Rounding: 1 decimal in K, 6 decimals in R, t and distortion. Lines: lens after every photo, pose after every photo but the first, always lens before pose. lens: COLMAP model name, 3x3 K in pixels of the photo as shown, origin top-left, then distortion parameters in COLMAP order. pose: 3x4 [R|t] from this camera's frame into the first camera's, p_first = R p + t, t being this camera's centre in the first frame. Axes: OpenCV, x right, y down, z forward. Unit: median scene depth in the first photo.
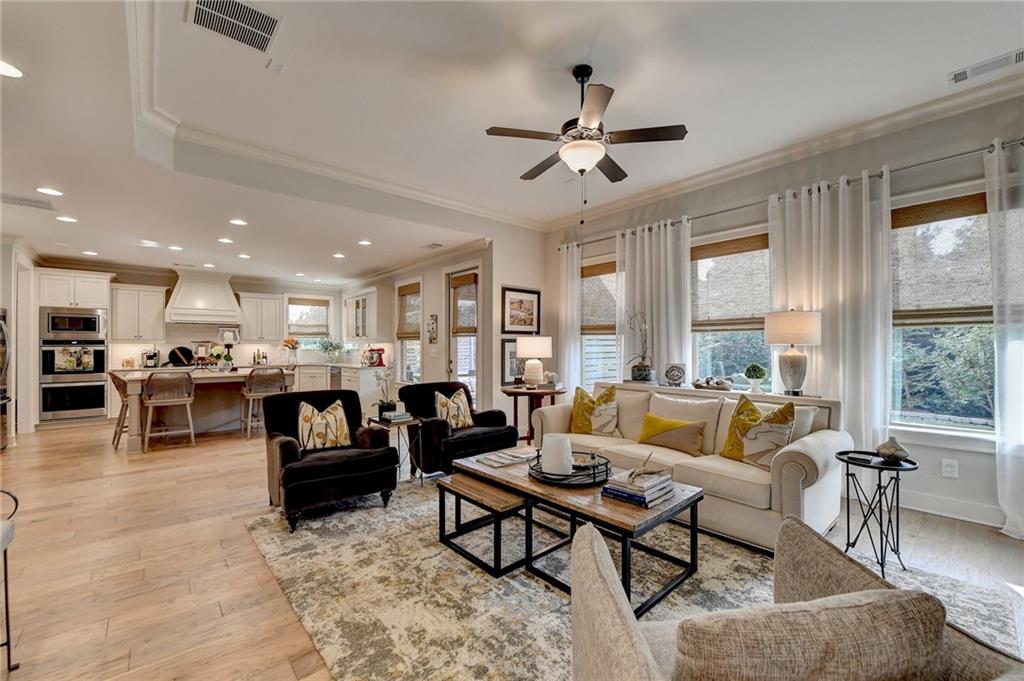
lens RADIAL K [[411.6, 0, 531.4], [0, 411.6, 349.2], [0, 0, 1]] dist [-0.008347, -0.000360]
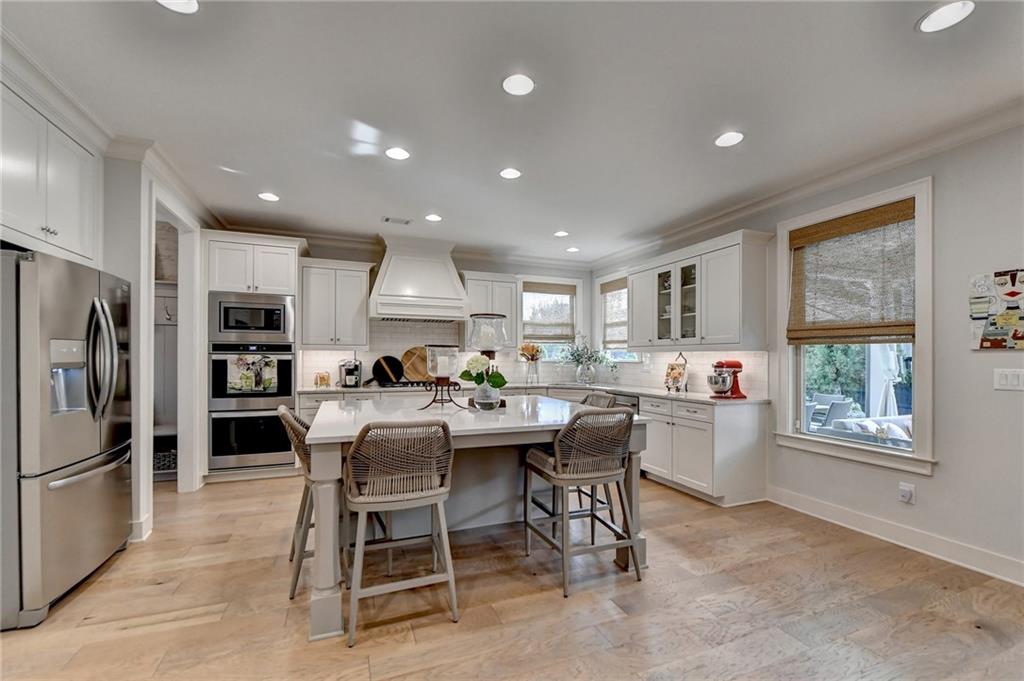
lens RADIAL K [[419.8, 0, 542.1], [0, 419.8, 364.2], [0, 0, 1]] dist [-0.000656, -0.000035]
pose [[0.953087, 0.011975, -0.302460, -0.492371], [-0.009432, 0.999907, 0.009867, -0.001739], [0.302550, -0.006551, 0.953111, 0.510101]]
